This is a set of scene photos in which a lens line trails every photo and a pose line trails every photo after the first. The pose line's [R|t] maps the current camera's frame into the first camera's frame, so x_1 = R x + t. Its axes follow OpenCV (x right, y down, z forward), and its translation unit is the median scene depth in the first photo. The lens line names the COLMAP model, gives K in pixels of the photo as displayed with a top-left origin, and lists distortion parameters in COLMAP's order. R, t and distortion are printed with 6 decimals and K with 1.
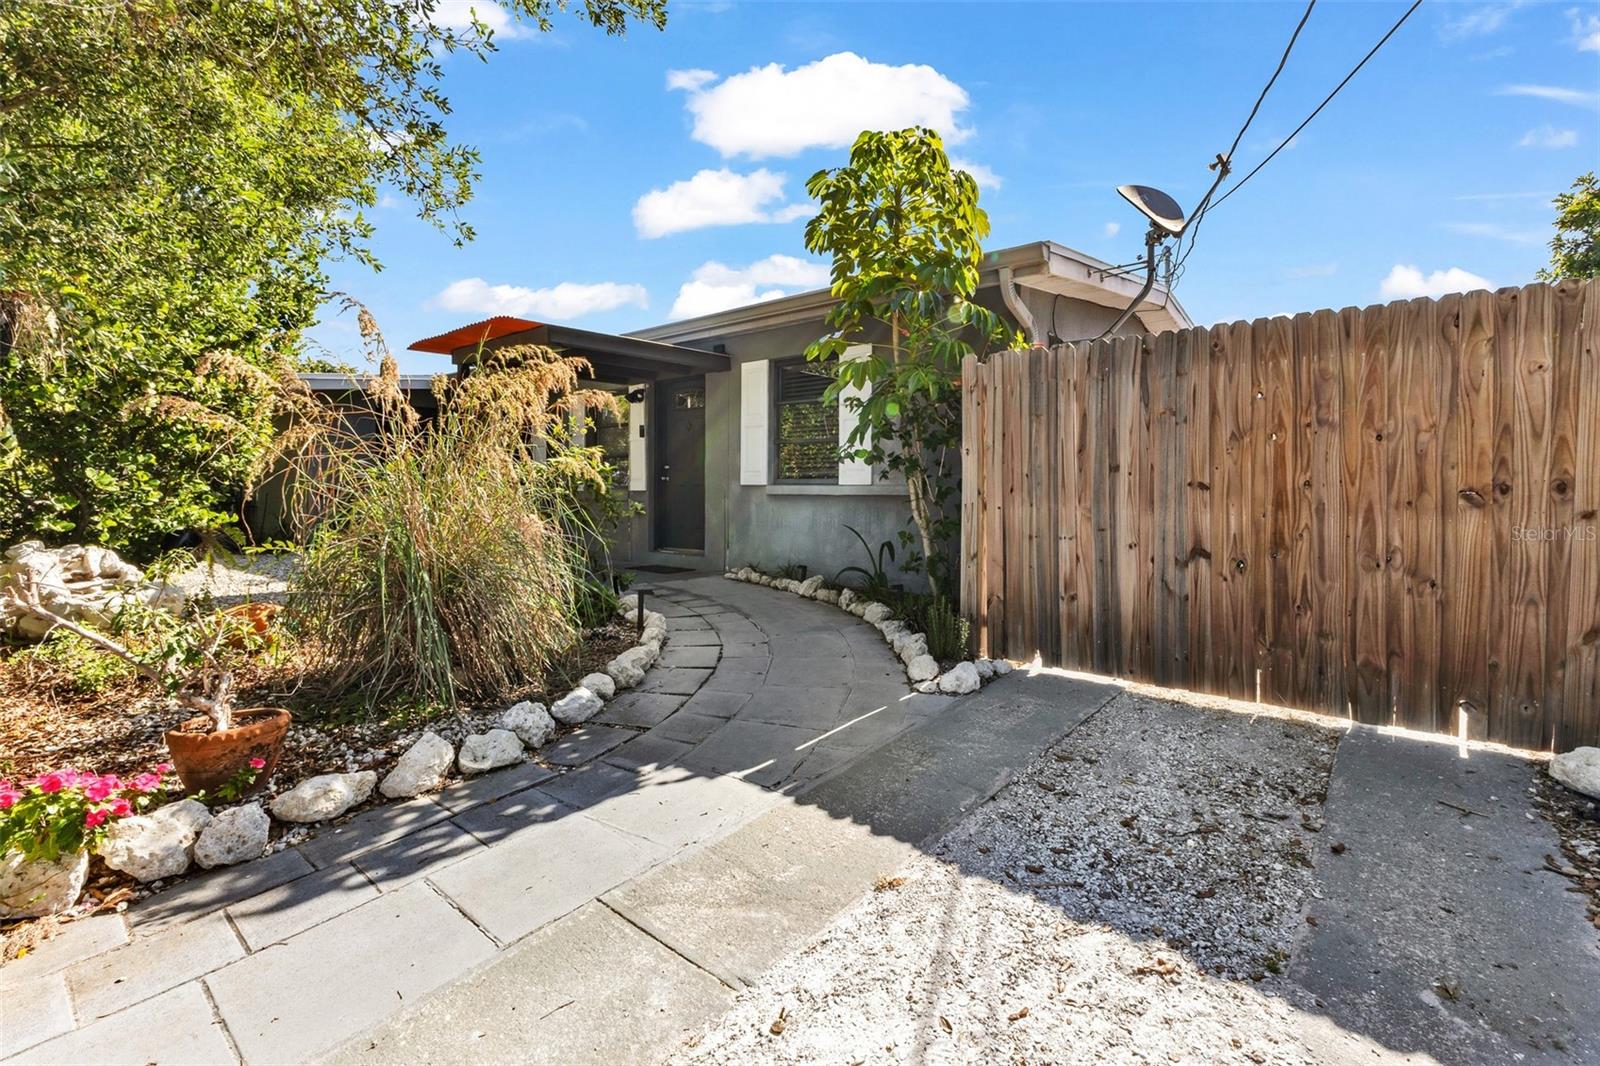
lens RADIAL K [[727.8, 0, 803.1], [0, 727.8, 504.4], [0, 0, 1]] dist [-0.000757, -0.000378]
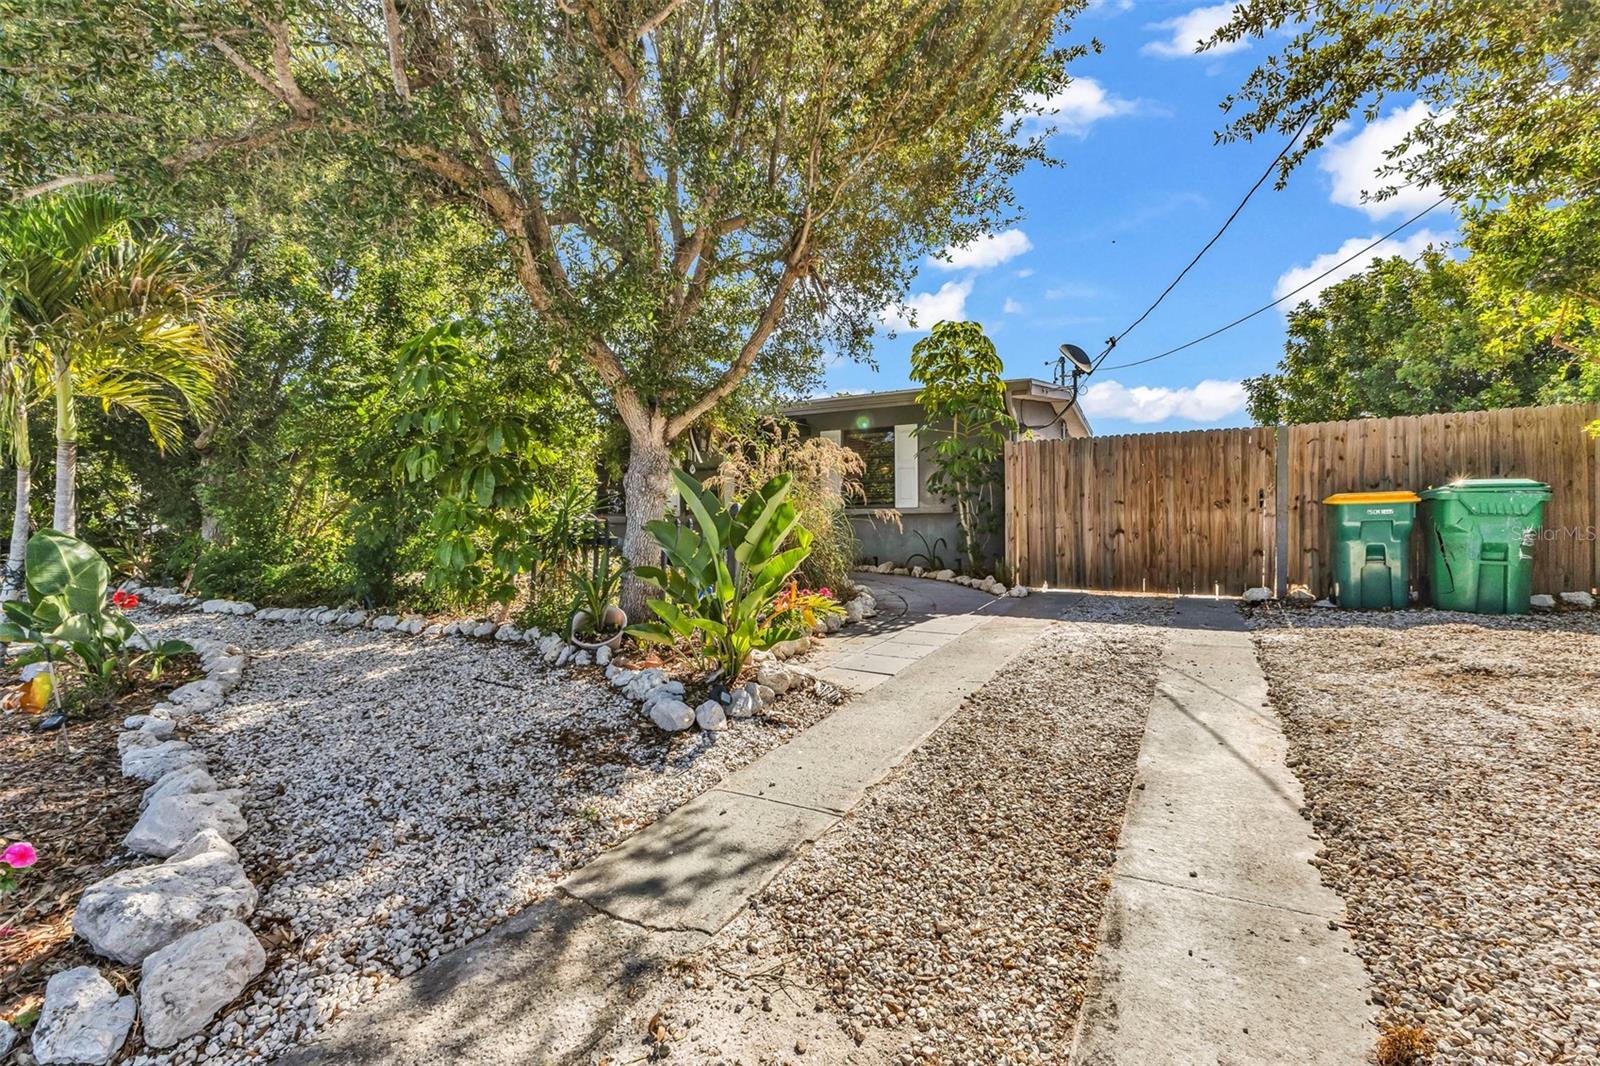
lens RADIAL K [[720.4, 0, 800.0], [0, 720.4, 533.0], [0, 0, 1]] dist [0.004548, 0.000202]
pose [[0.983308, -0.012884, 0.181490, -0.474470], [0.014458, 0.999868, -0.007351, 0.040459], [-0.181371, 0.009853, 0.983365, -0.585954]]
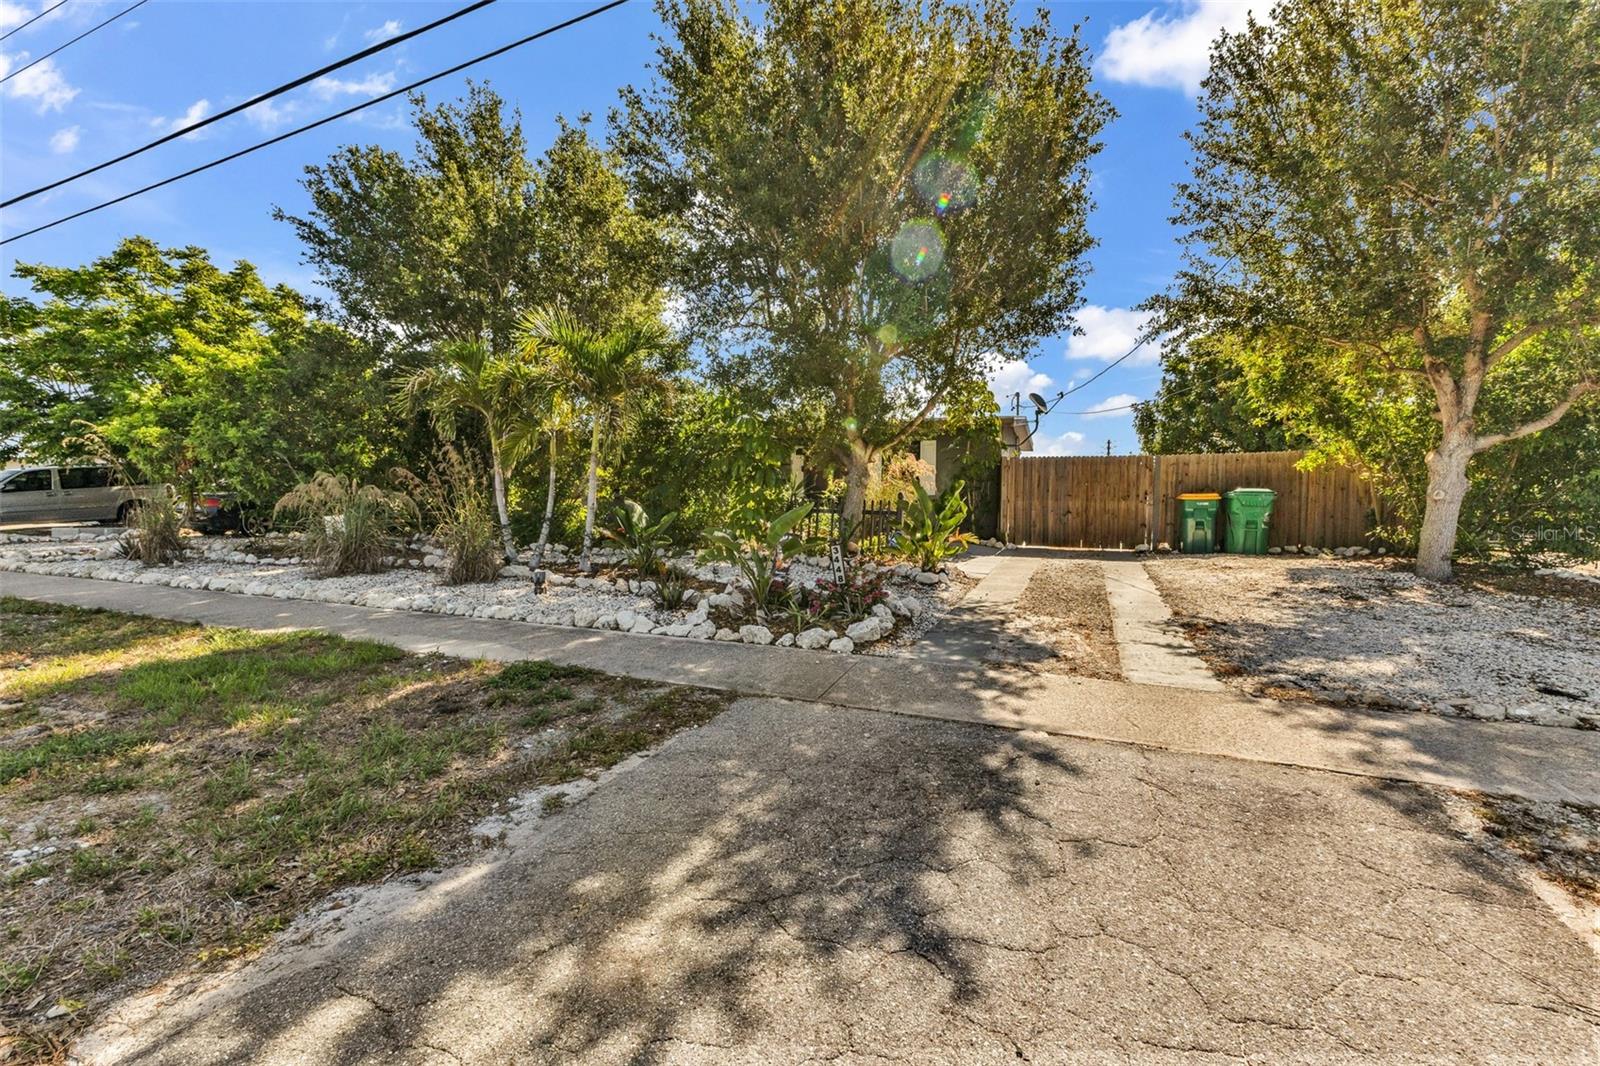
lens RADIAL K [[706.7, 0, 800.0], [0, 706.7, 533.0], [0, 0, 1]] dist [-0.001612, -0.000102]
pose [[0.953388, 0.000252, 0.301747, -1.102192], [-0.005296, 0.999860, 0.015897, 0.069020], [-0.301700, -0.016754, 0.953256, -1.225624]]
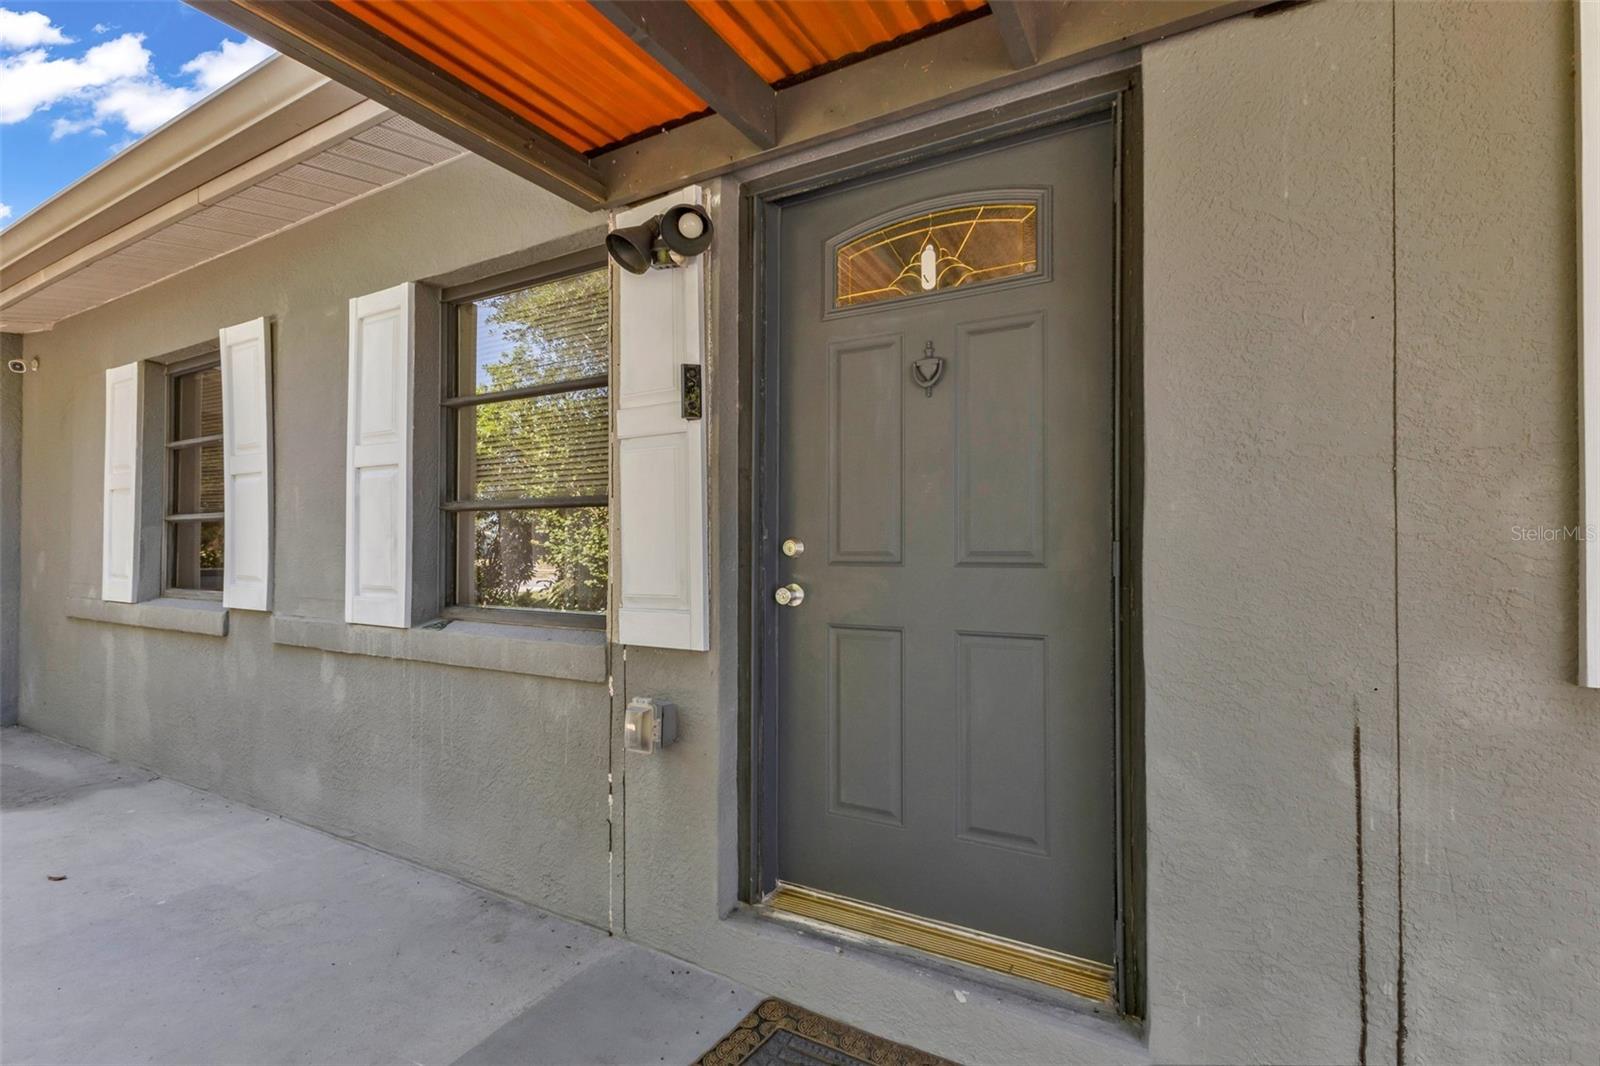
lens RADIAL K [[661.9, 0, 800.0], [0, 661.9, 533.0], [0, 0, 1]] dist [0.007148, 0.000053]
pose [[0.966669, -0.002888, 0.256014, -0.323669], [0.012087, 0.999336, -0.034365, -0.064884], [-0.255745, 0.036314, 0.966062, 1.056876]]
